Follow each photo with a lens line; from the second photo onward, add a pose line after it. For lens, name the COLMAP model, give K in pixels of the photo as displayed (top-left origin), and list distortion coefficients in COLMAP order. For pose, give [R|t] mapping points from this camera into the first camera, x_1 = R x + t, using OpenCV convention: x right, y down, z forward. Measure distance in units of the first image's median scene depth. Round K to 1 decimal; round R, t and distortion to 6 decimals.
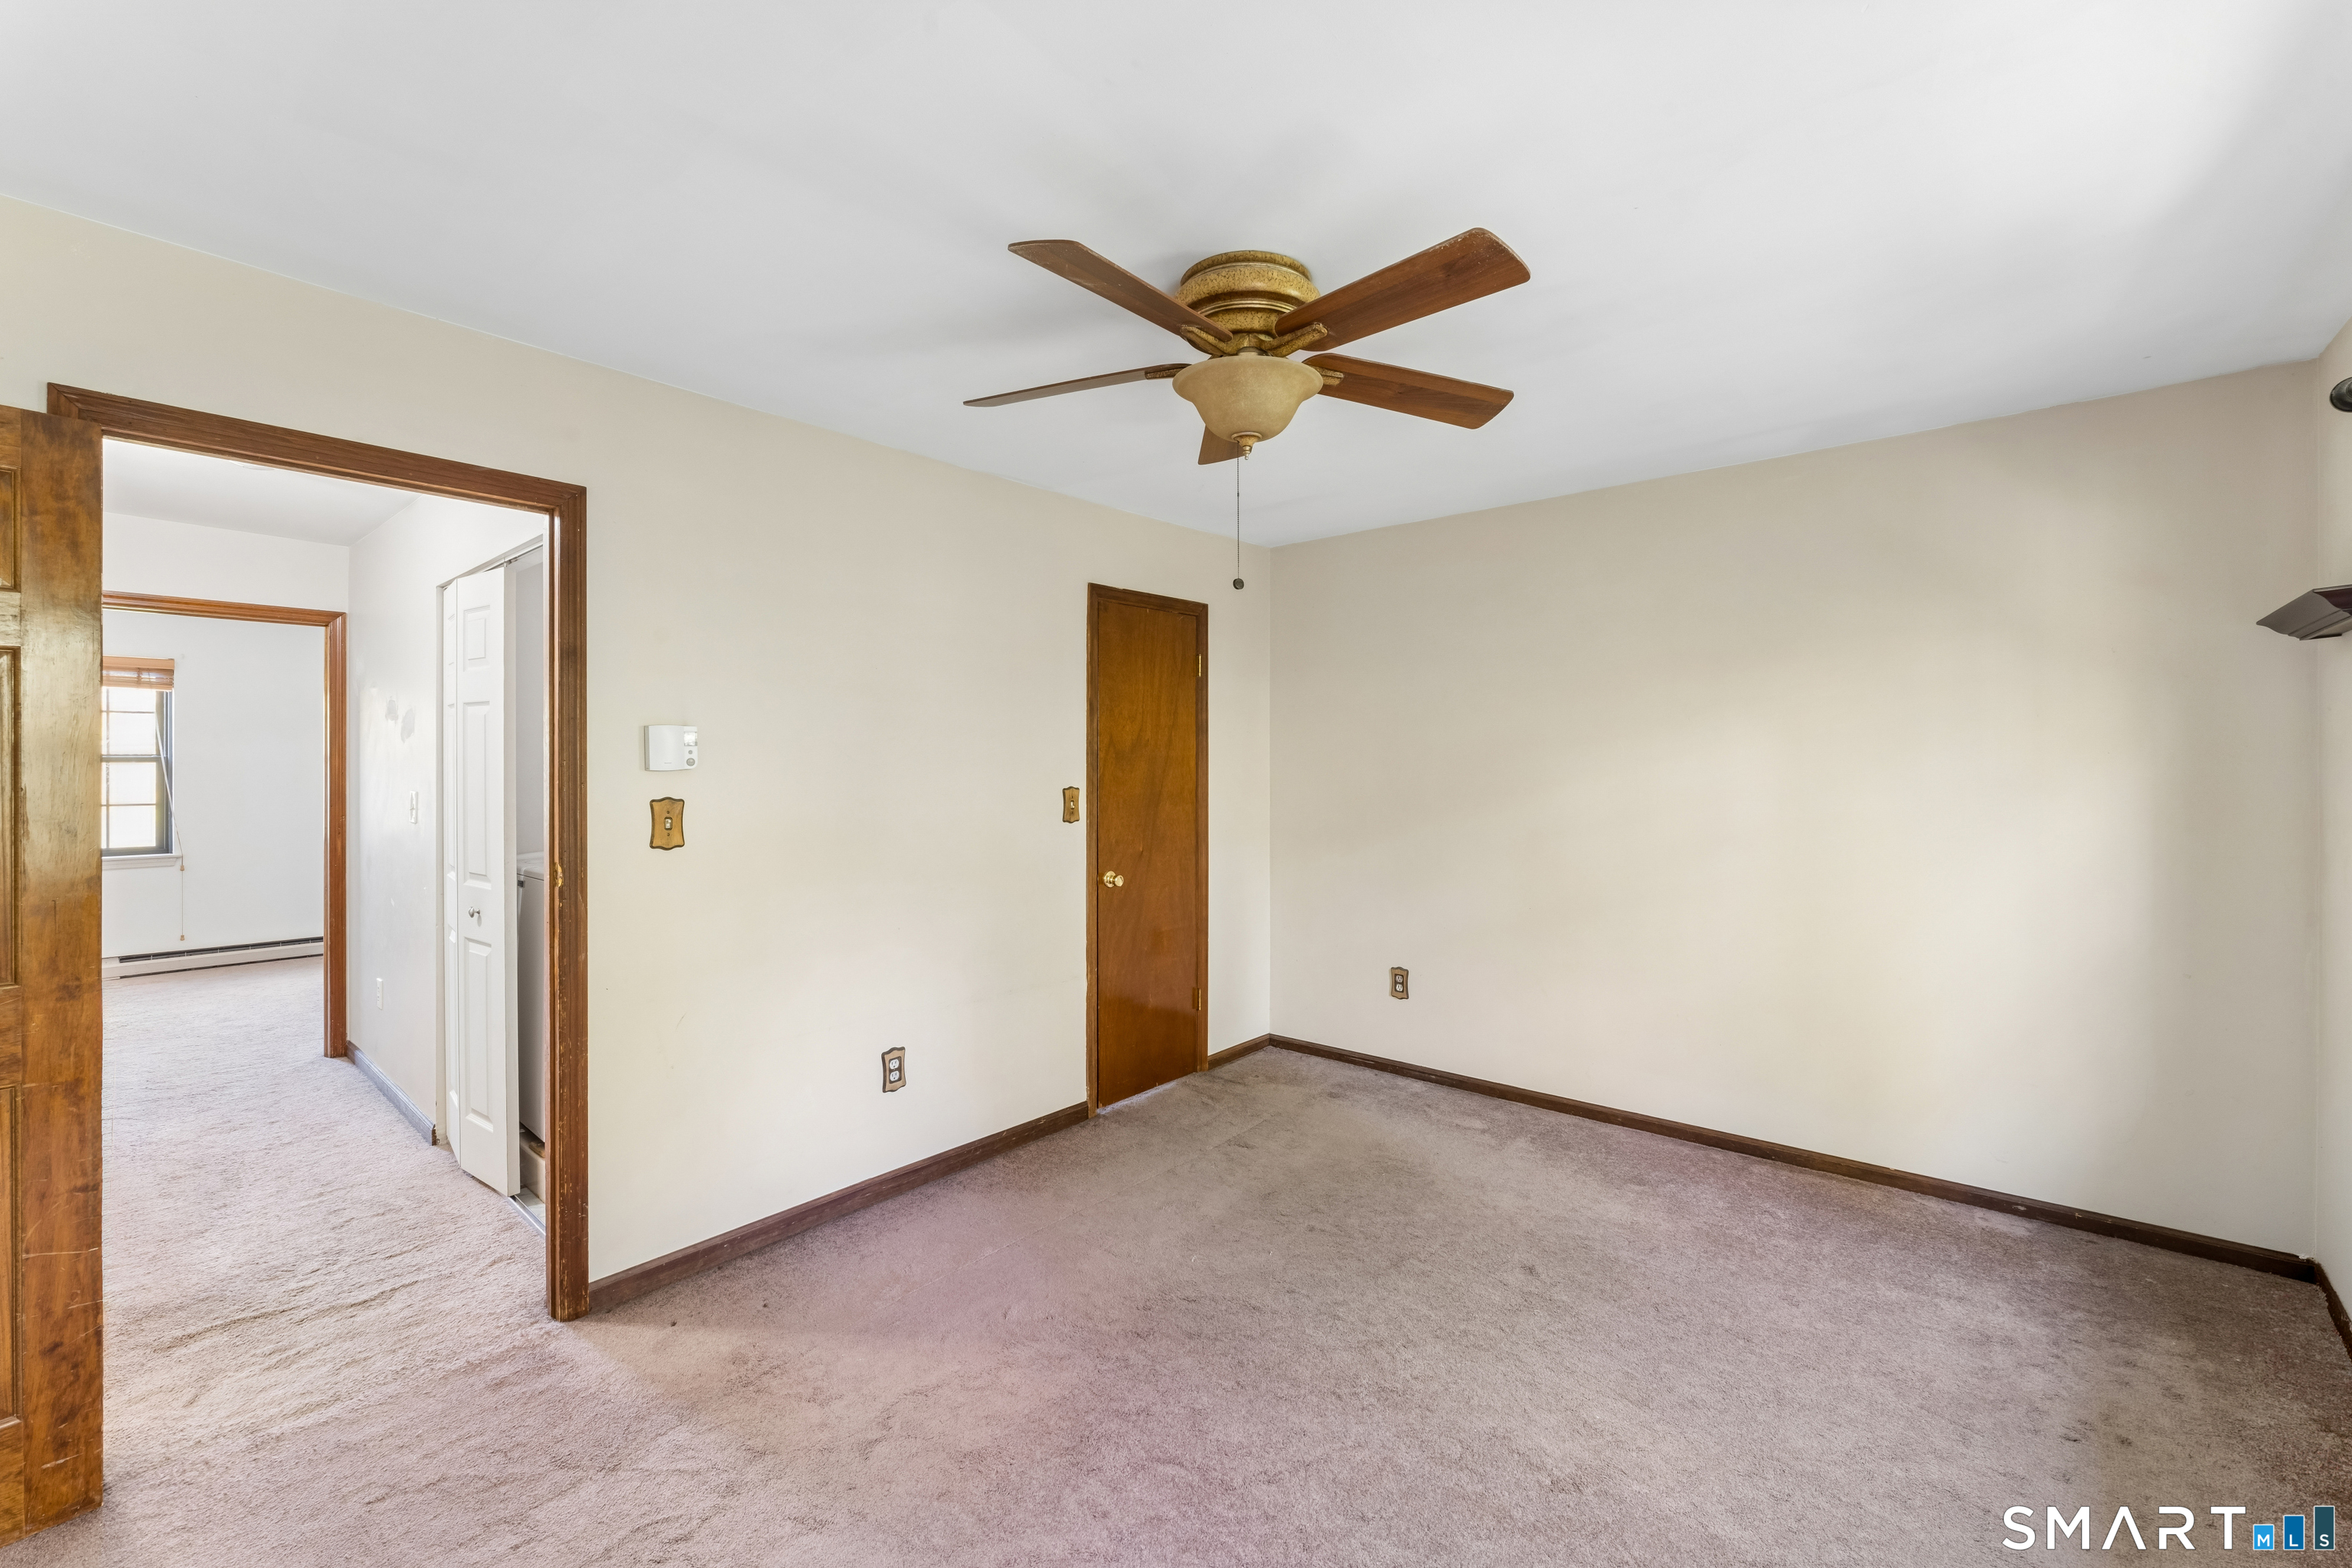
lens RADIAL K [[959.6, 0, 1186.7], [0, 959.6, 772.2], [0, 0, 1]] dist [-0.001061, -0.001134]
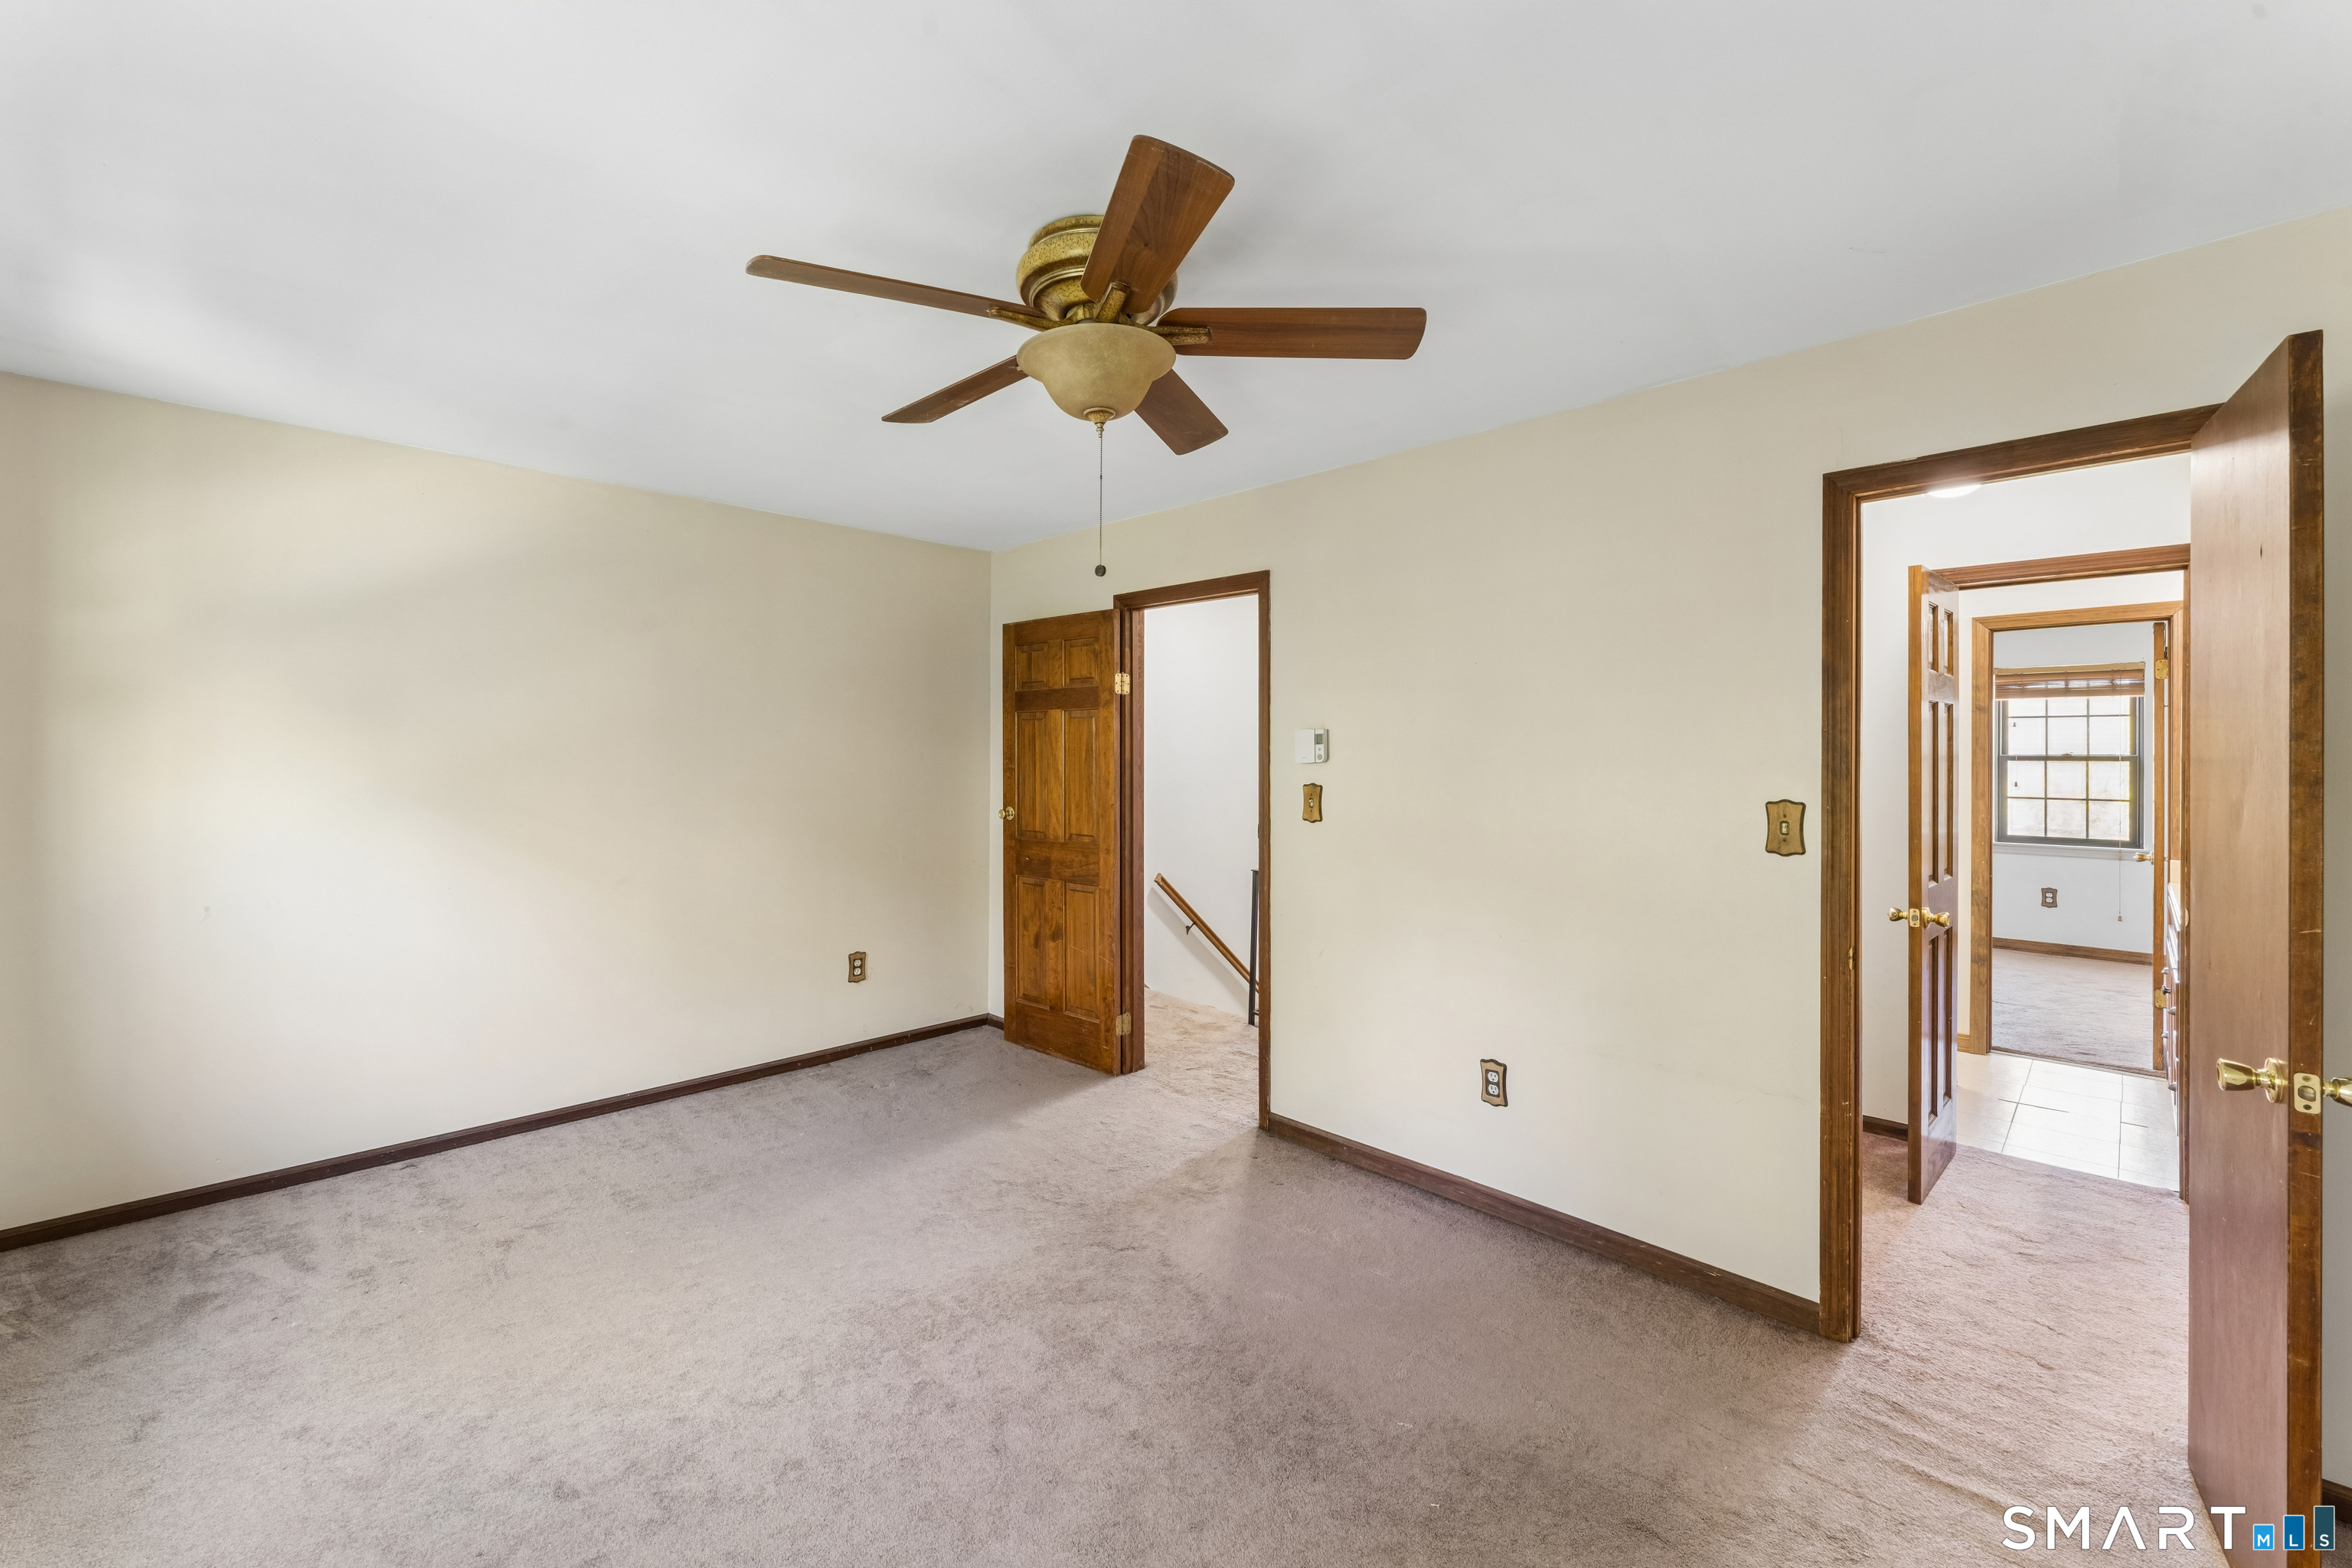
lens RADIAL K [[959.6, 0, 1190.4], [0, 959.6, 758.4], [0, 0, 1]] dist [-0.001061, -0.001134]
pose [[-0.074484, 0.006664, -0.997200, 0.625053], [-0.021501, 0.999734, 0.008287, -0.011821], [0.996990, 0.022058, -0.074321, 0.722028]]
